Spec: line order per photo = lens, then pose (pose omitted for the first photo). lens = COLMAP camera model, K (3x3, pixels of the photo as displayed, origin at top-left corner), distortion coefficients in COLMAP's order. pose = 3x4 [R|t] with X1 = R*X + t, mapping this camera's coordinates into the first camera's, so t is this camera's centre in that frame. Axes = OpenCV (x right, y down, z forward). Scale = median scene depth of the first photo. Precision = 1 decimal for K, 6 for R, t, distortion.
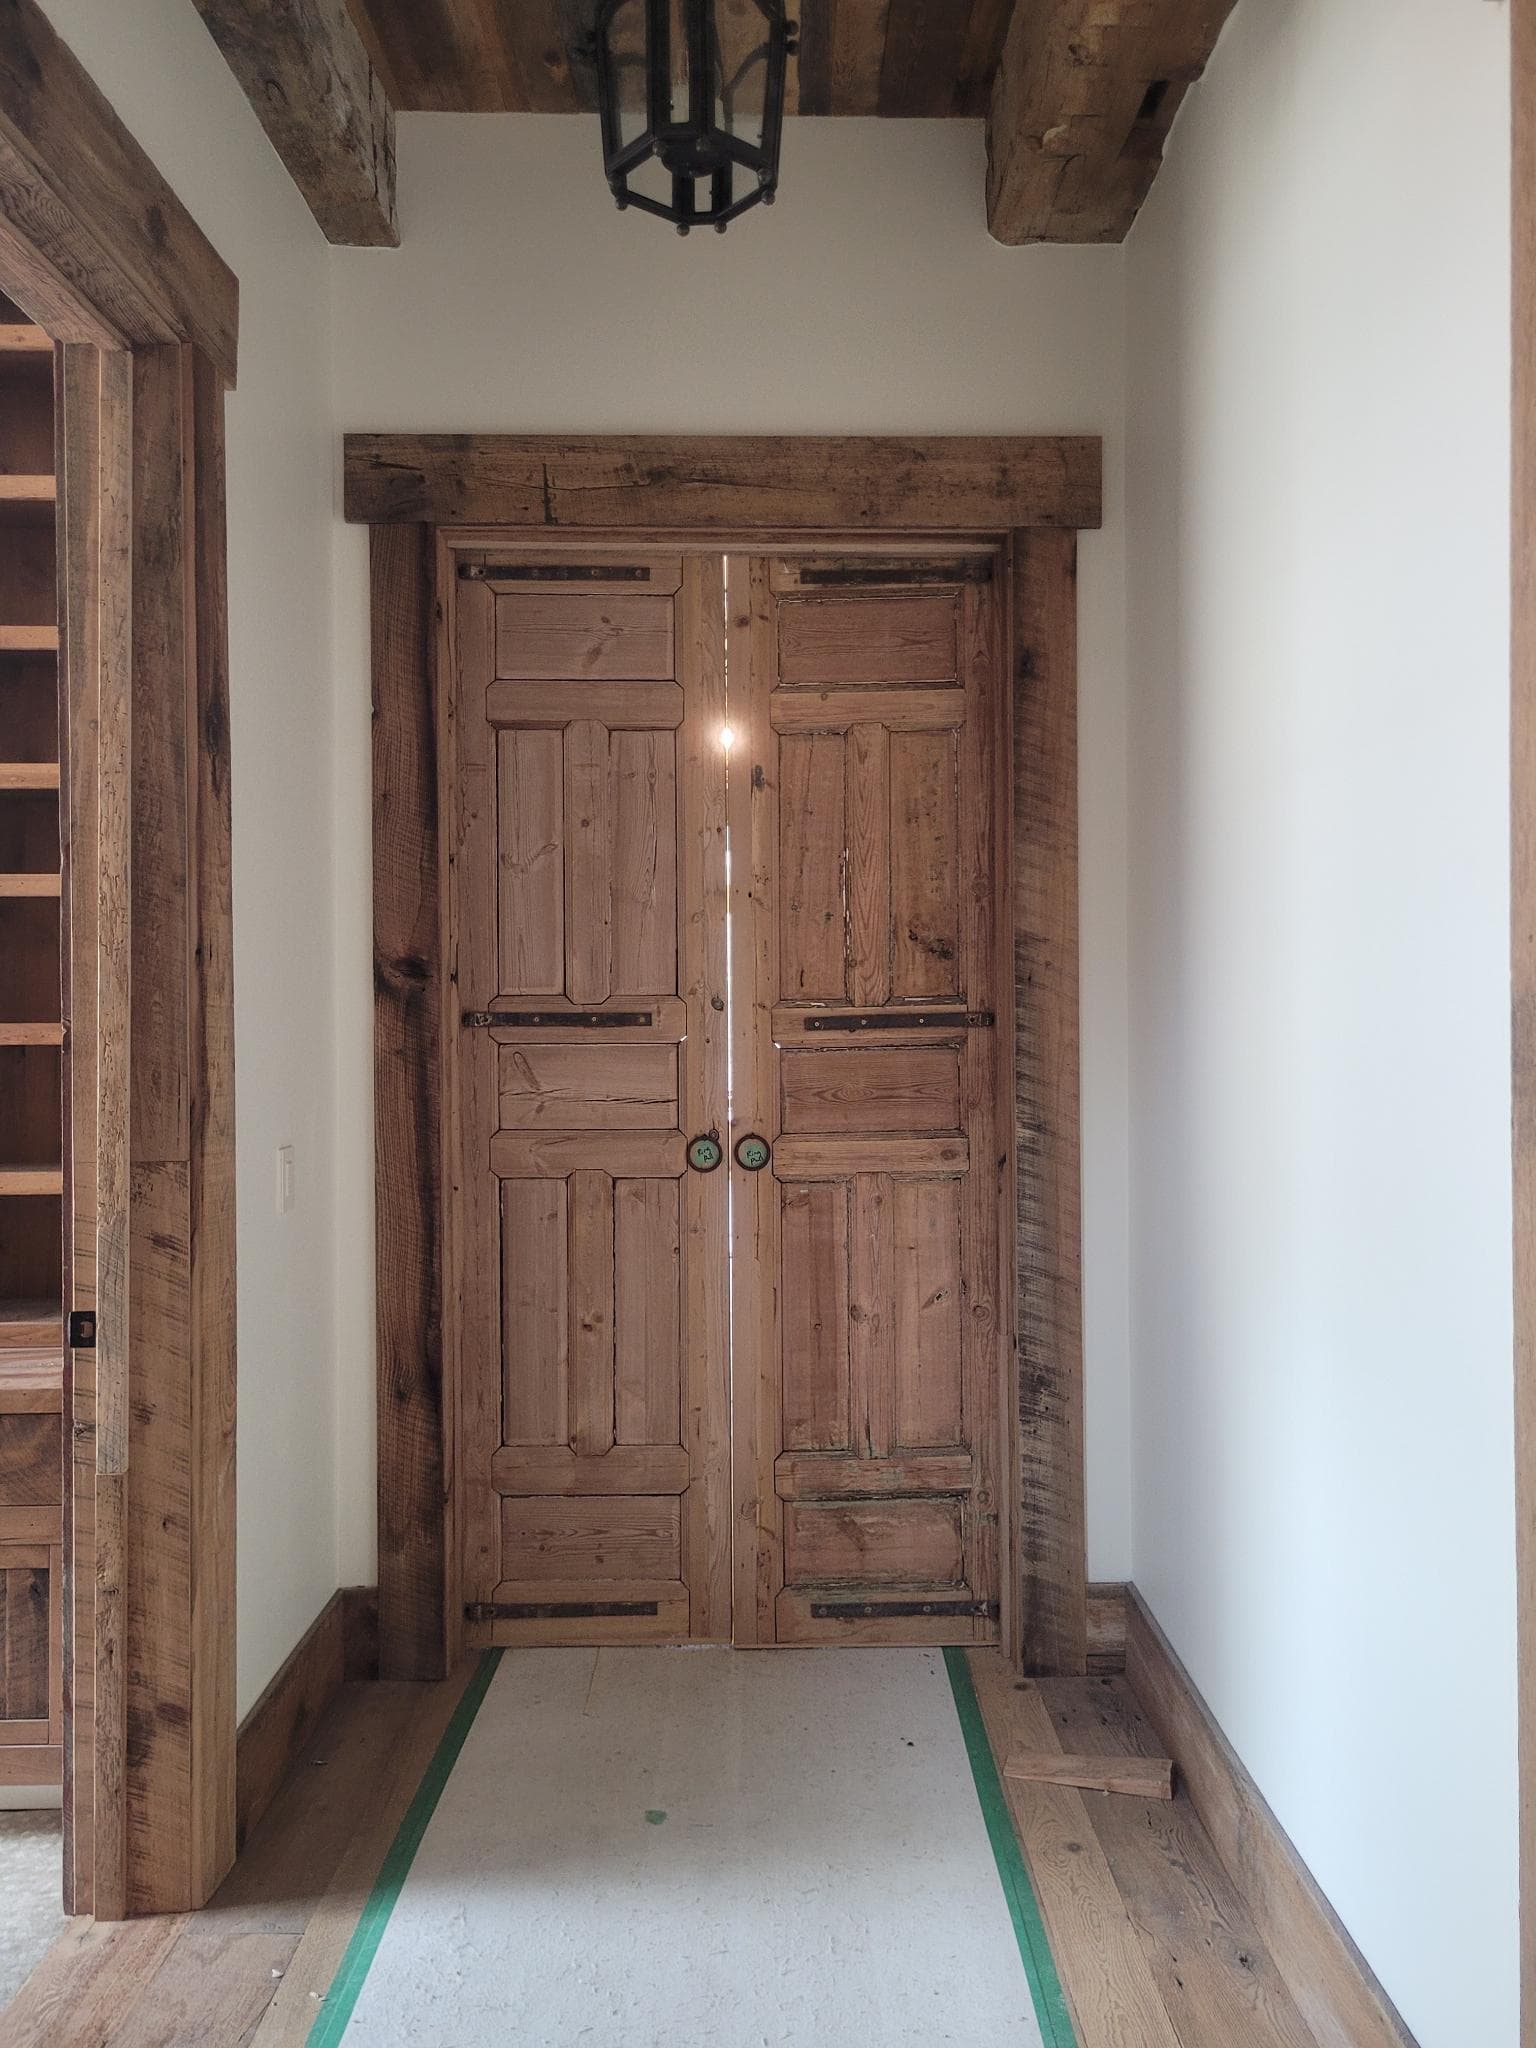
lens RADIAL K [[1425.5, 0, 790.1], [0, 1425.5, 1021.1], [0, 0, 1]] dist [0.055676, -0.039132]
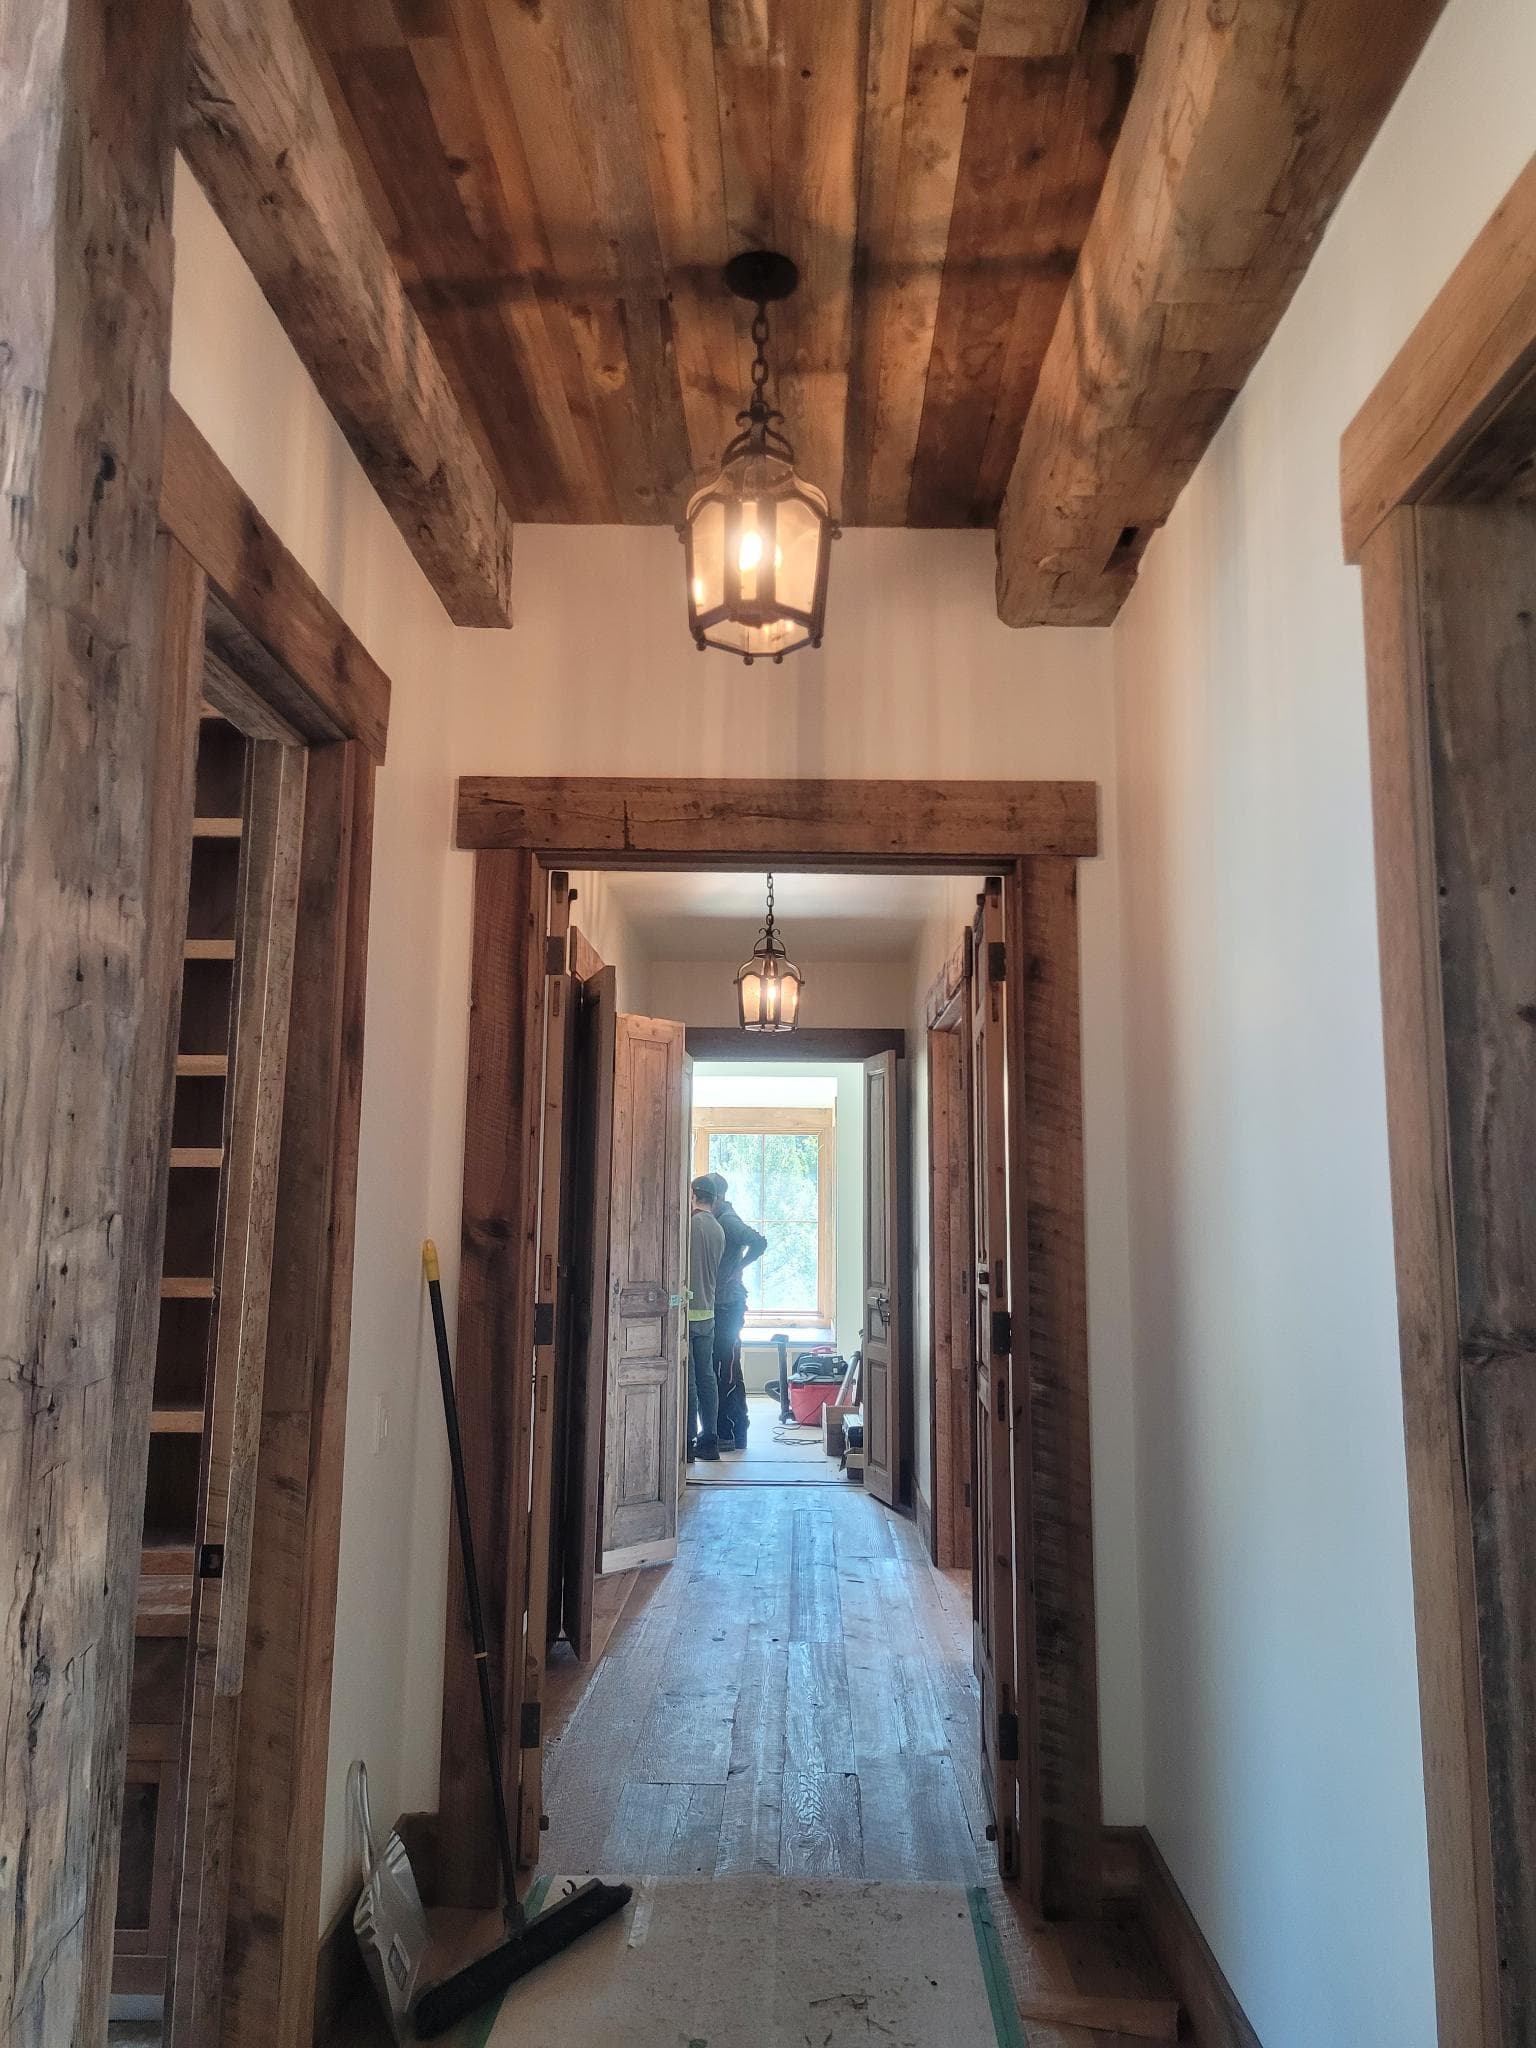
lens RADIAL K [[1425.5, 0, 790.1], [0, 1425.5, 1021.1], [0, 0, 1]] dist [0.055676, -0.039132]
pose [[0.999550, 0.009676, -0.028389, 0.000961], [-0.013623, 0.989725, -0.142334, -0.048078], [0.026720, 0.142657, 0.989411, -0.165372]]
